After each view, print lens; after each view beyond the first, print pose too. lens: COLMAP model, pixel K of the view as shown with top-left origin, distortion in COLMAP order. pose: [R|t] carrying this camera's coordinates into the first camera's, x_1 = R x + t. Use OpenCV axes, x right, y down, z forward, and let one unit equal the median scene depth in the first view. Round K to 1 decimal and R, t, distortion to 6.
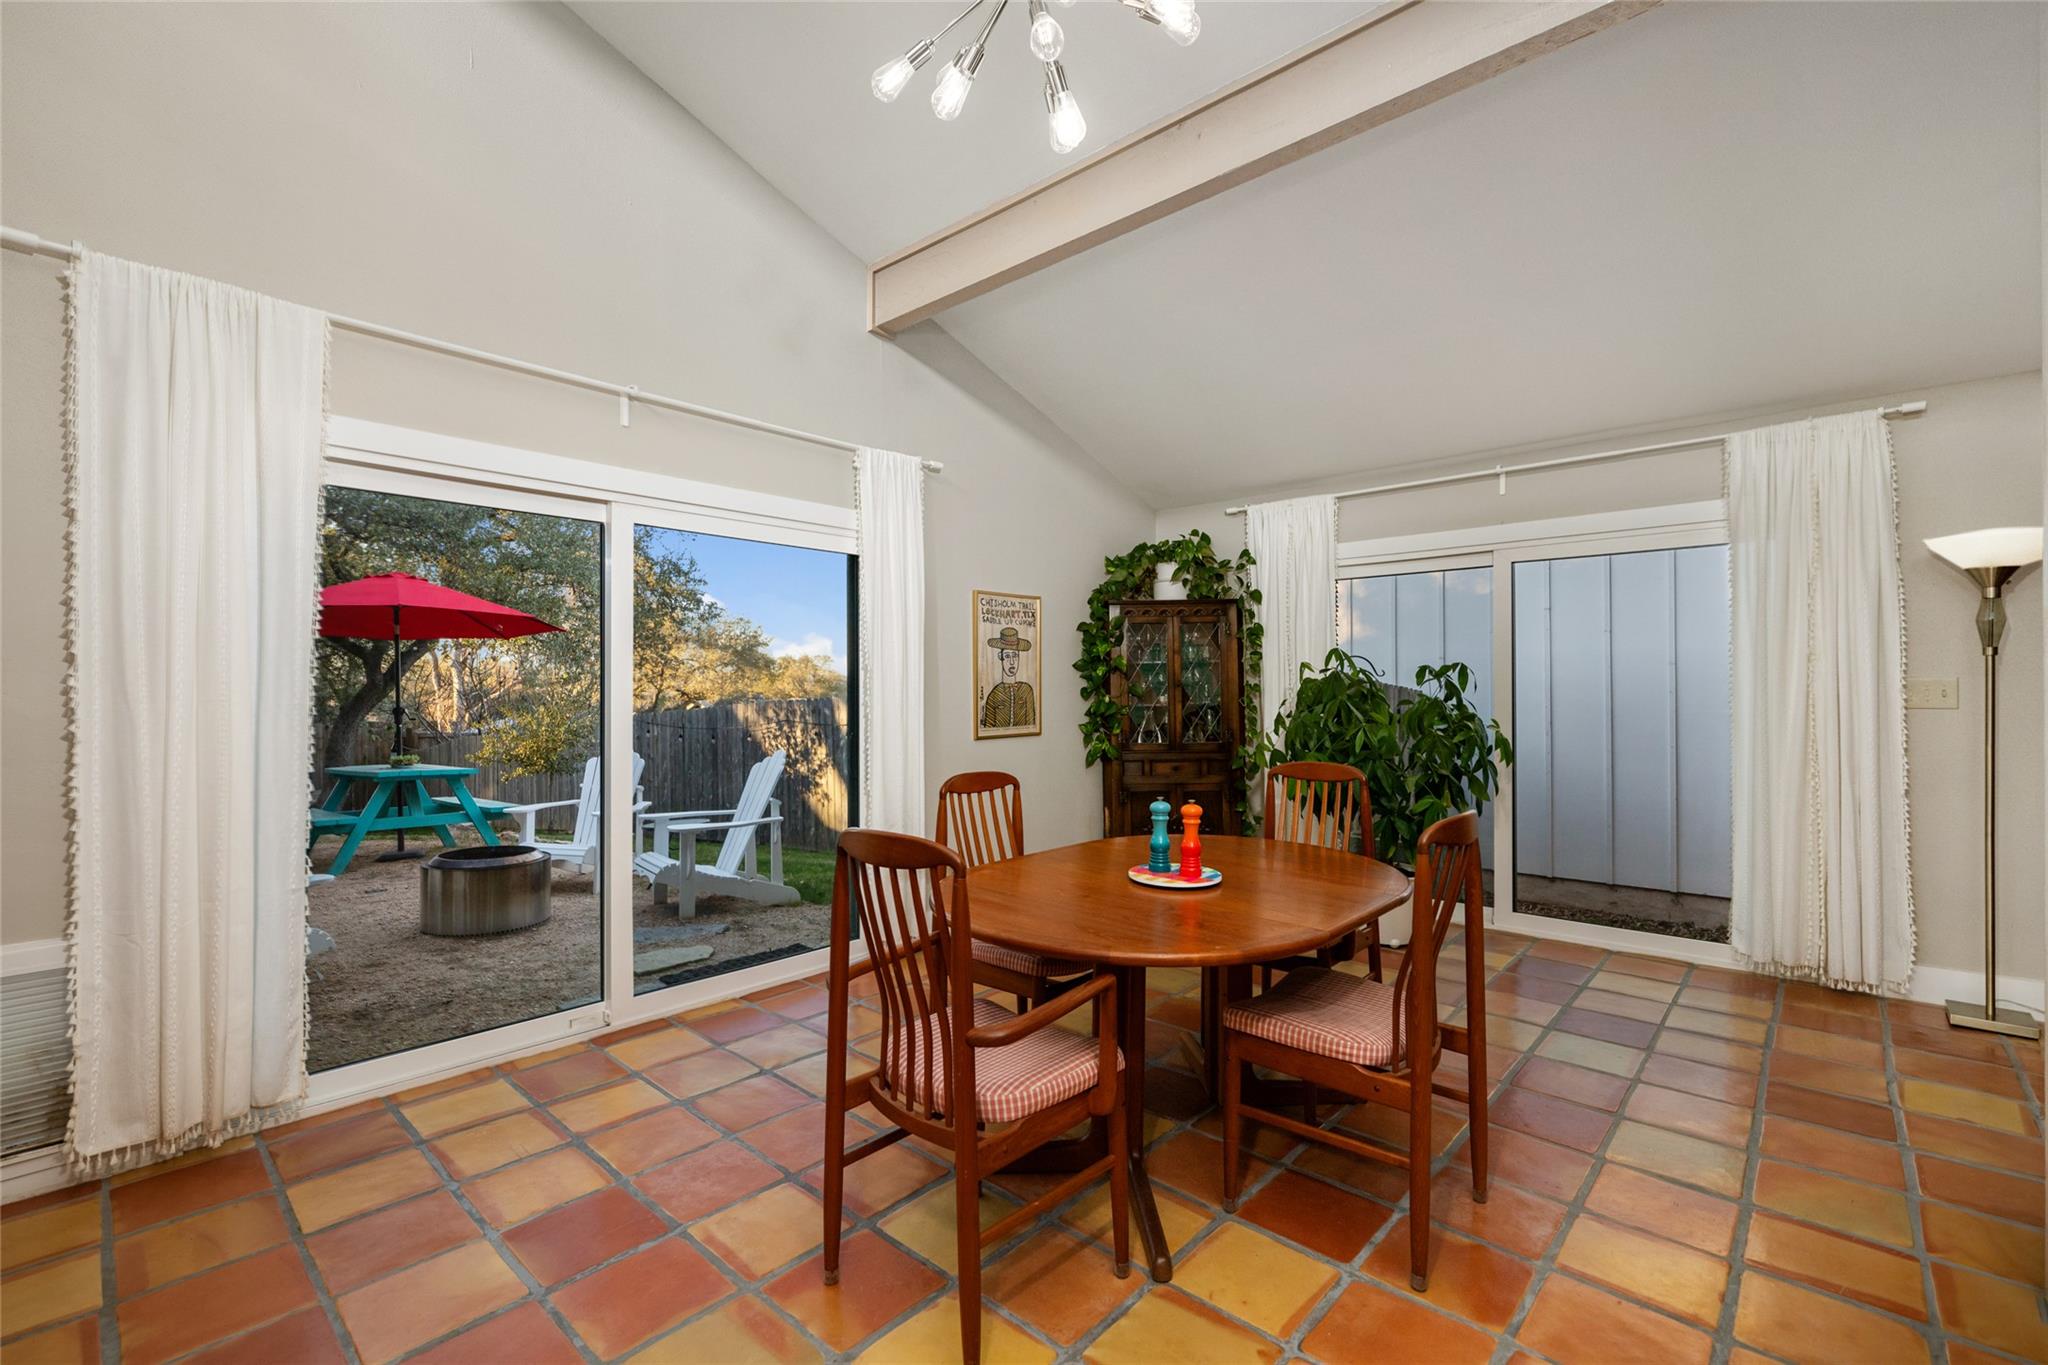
lens RADIAL K [[850.6, 0, 1015.7], [0, 850.6, 684.9], [0, 0, 1]] dist [-0.002412, 0.000114]
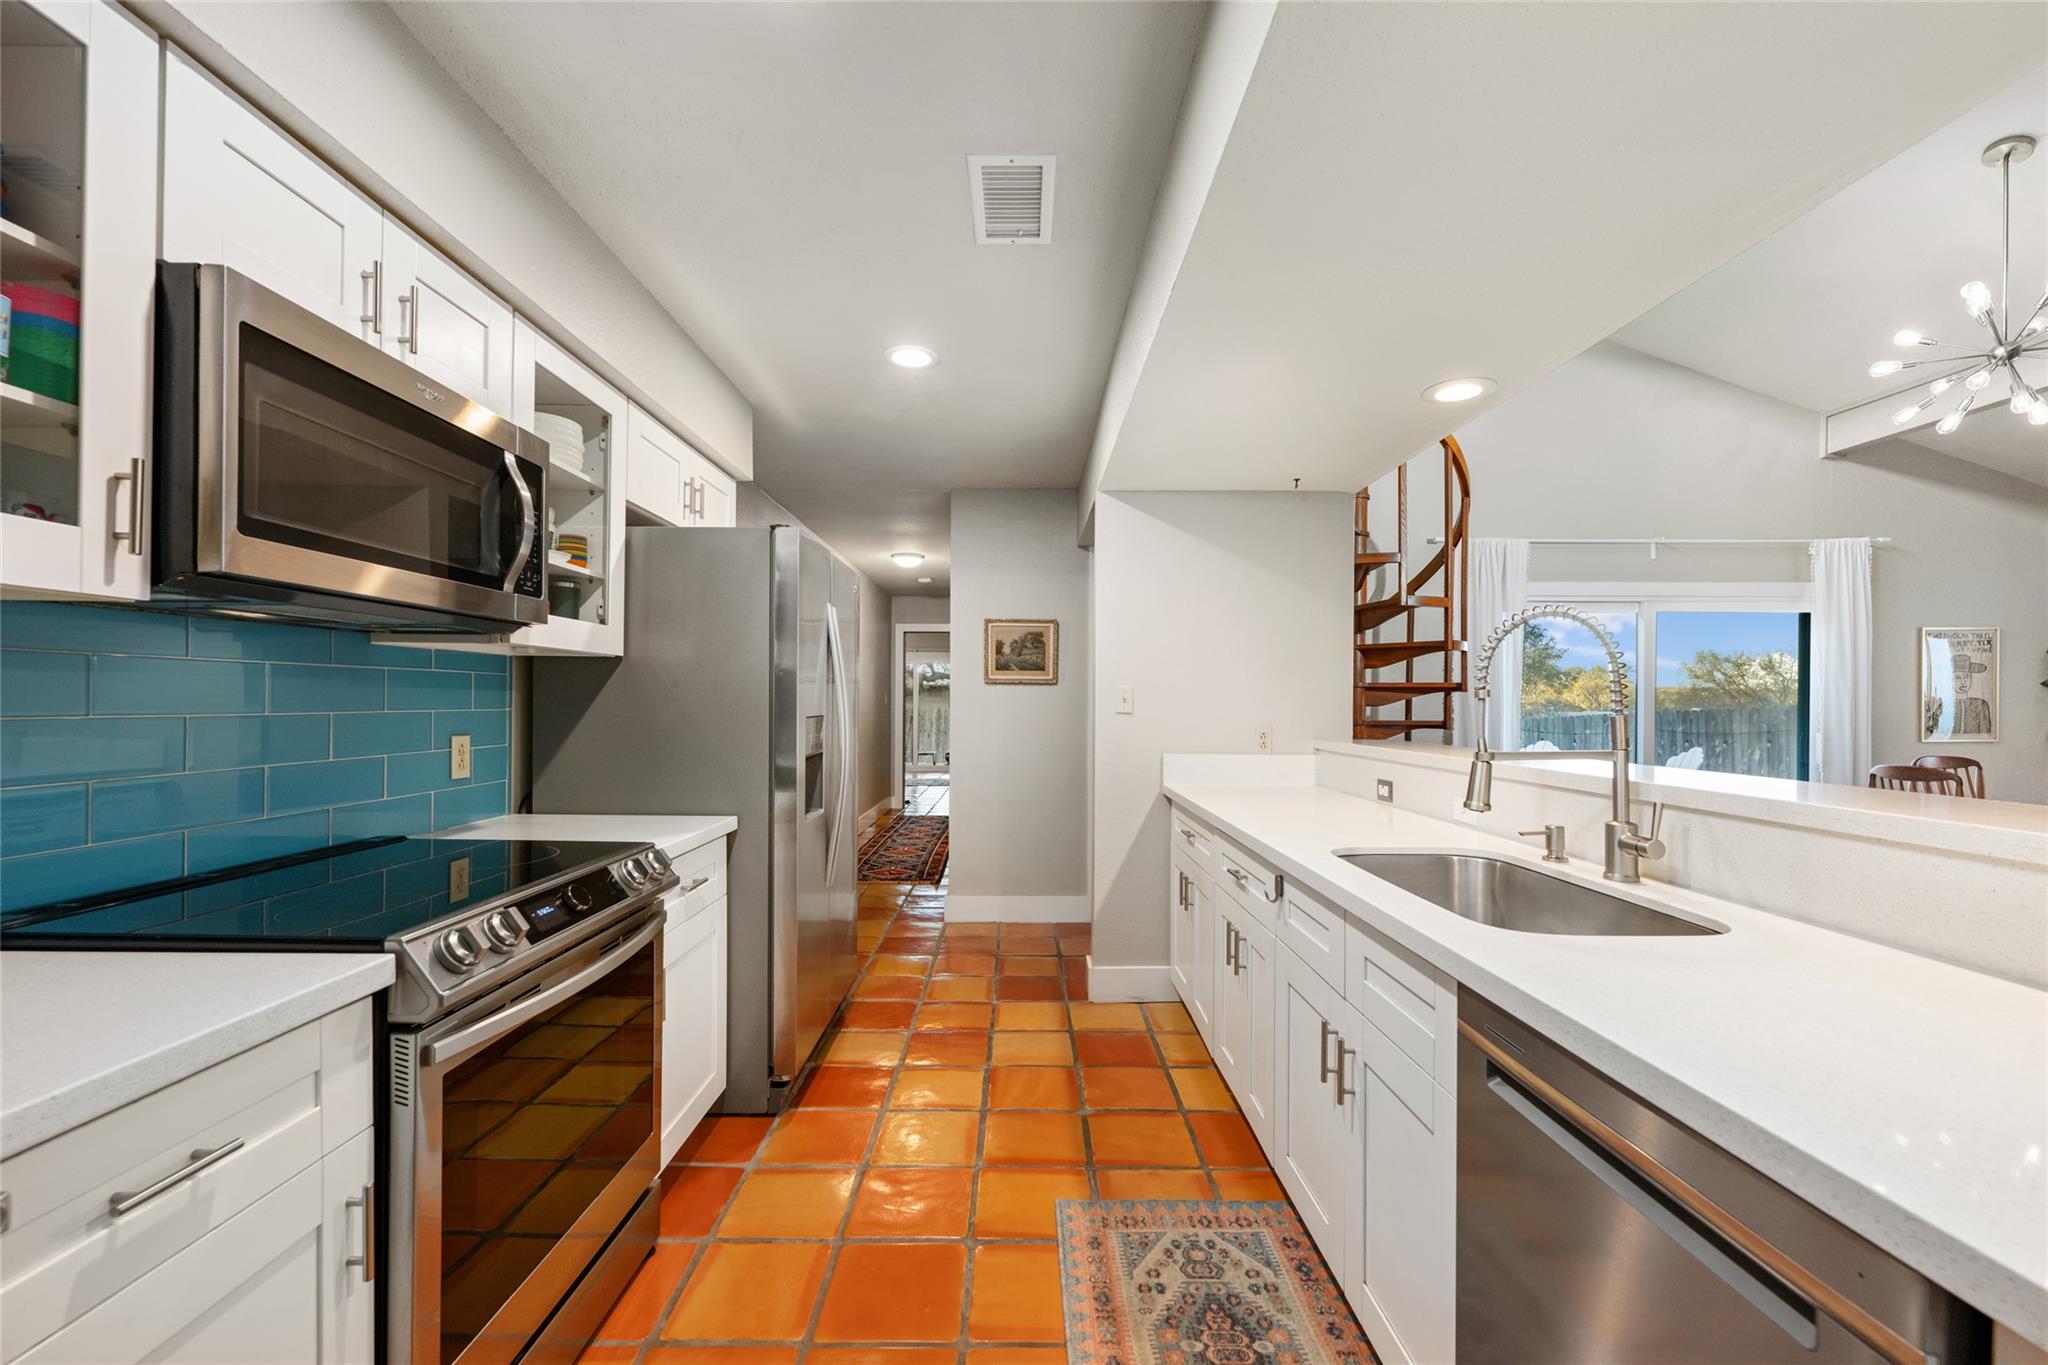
lens RADIAL K [[811.9, 0, 1023.9], [0, 811.9, 705.8], [0, 0, 1]] dist [-0.004284, 0.000407]
pose [[0.669452, 0.010290, -0.742784, -0.054837], [-0.001109, 0.999917, 0.012853, -0.008226], [0.742854, -0.007781, 0.669408, -0.949171]]
